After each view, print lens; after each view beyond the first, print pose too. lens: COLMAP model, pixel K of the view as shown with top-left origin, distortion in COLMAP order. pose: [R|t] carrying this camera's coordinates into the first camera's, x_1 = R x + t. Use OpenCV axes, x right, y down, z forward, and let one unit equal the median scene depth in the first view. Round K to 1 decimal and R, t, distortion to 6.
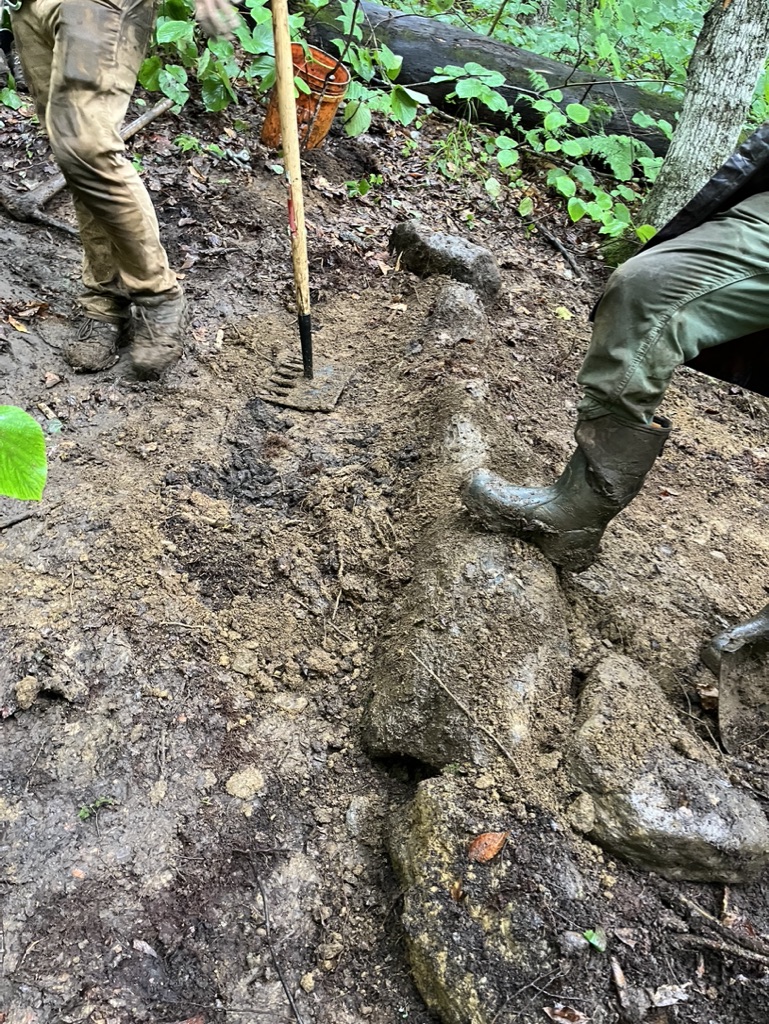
lens RADIAL K [[773.7, 0, 380.2], [0, 773.7, 515.1], [0, 0, 1]] dist [0.063780, -0.094321]
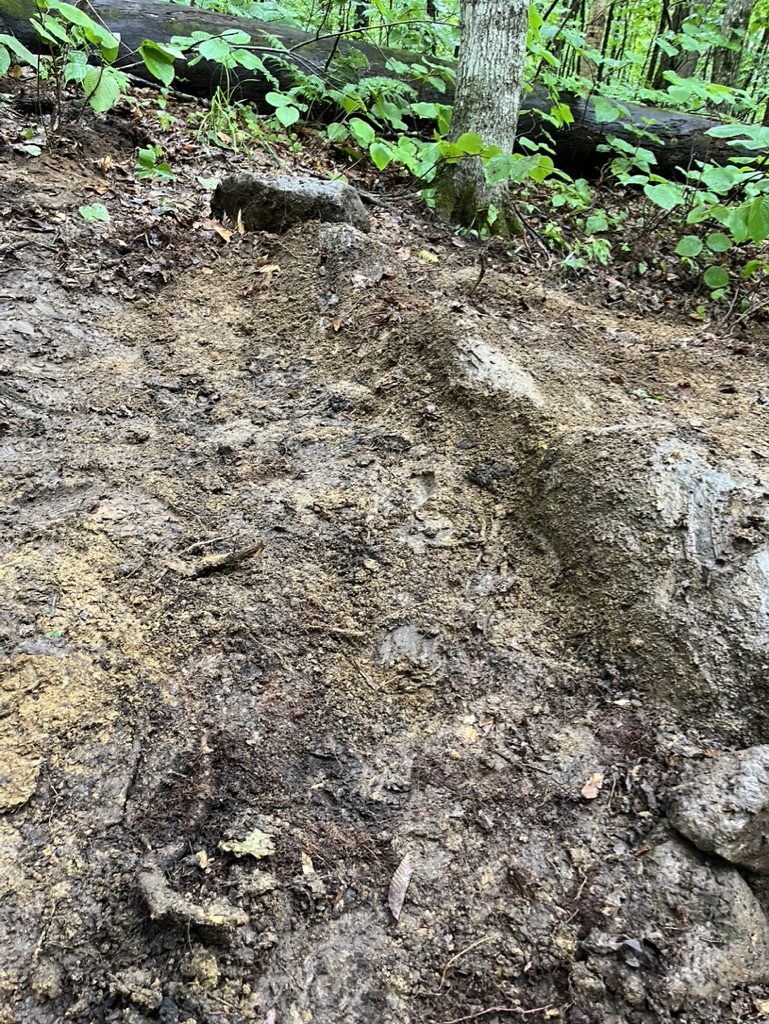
lens RADIAL K [[773.7, 0, 384.7], [0, 773.7, 522.4], [0, 0, 1]] dist [0.063780, -0.094321]
pose [[0.908306, -0.296734, 0.294838, -0.338573], [0.308079, 0.951324, 0.008343, 0.010660], [-0.282962, 0.083255, 0.955511, 0.442324]]
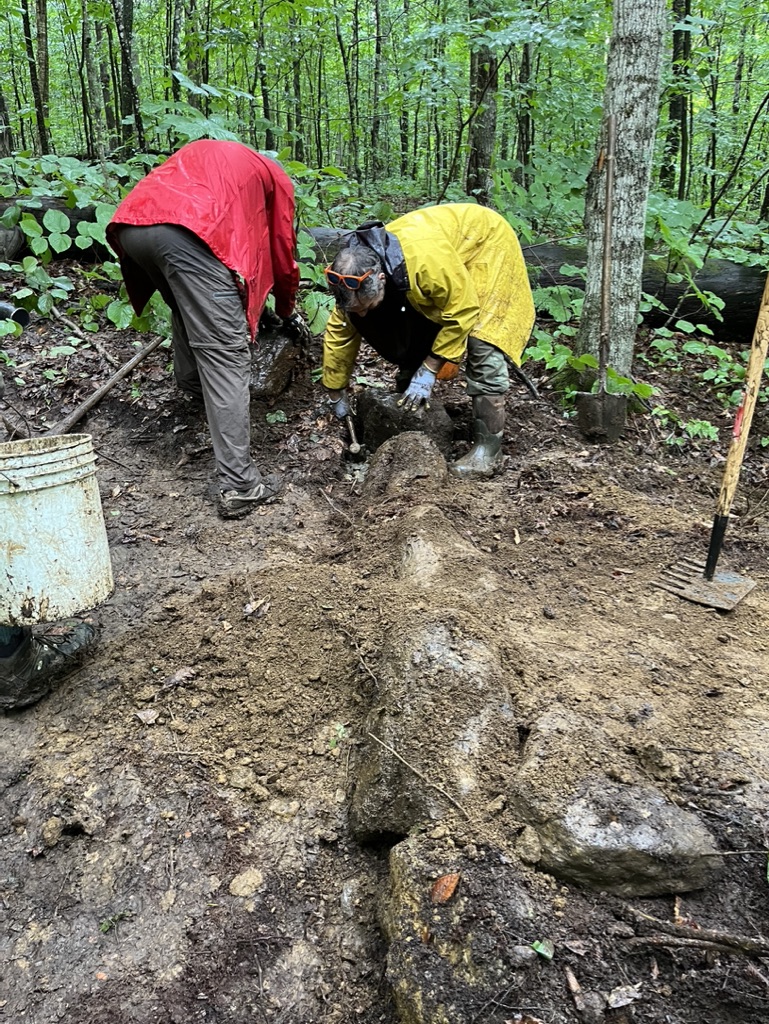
lens RADIAL K [[773.7, 0, 381.7], [0, 773.7, 513.2], [0, 0, 1]] dist [0.063780, -0.094321]
pose [[0.980836, -0.188397, -0.049674, 0.167199], [0.173219, 0.959917, -0.220351, 0.114641], [0.089197, 0.207524, 0.974155, -0.173868]]
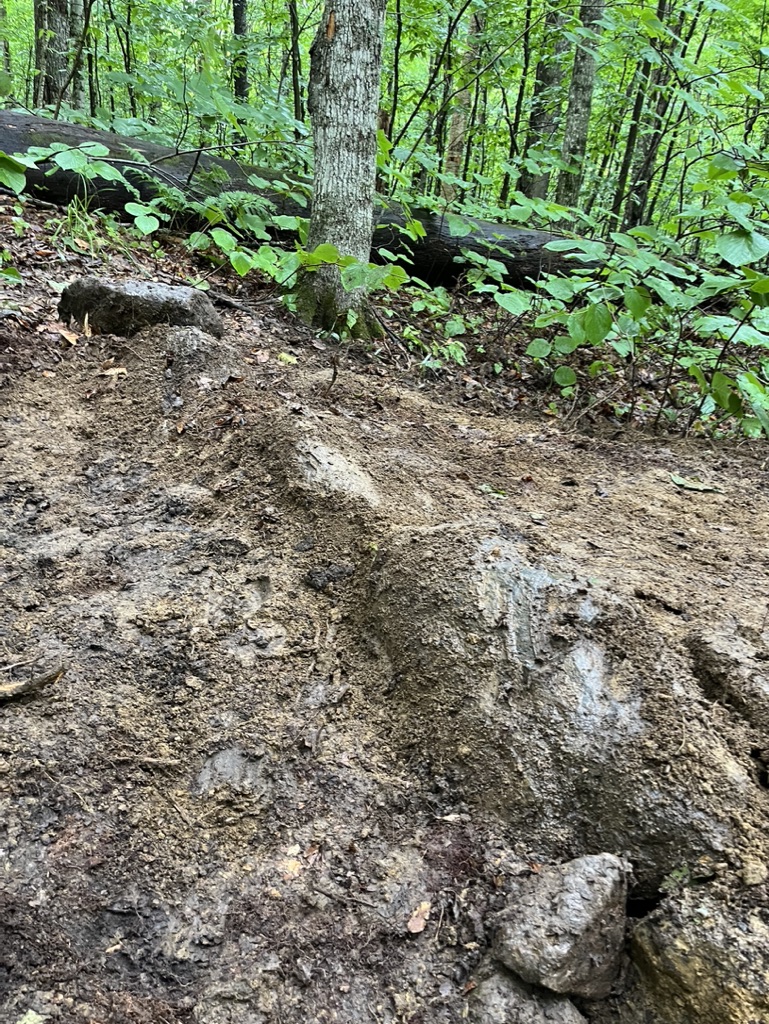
lens RADIAL K [[773.7, 0, 385.3], [0, 773.7, 519.3], [0, 0, 1]] dist [0.063780, -0.094321]
pose [[0.846062, -0.287487, 0.448921, -0.263007], [0.350473, 0.934514, -0.062064, 0.019530], [-0.401681, 0.209845, 0.891413, 0.442264]]
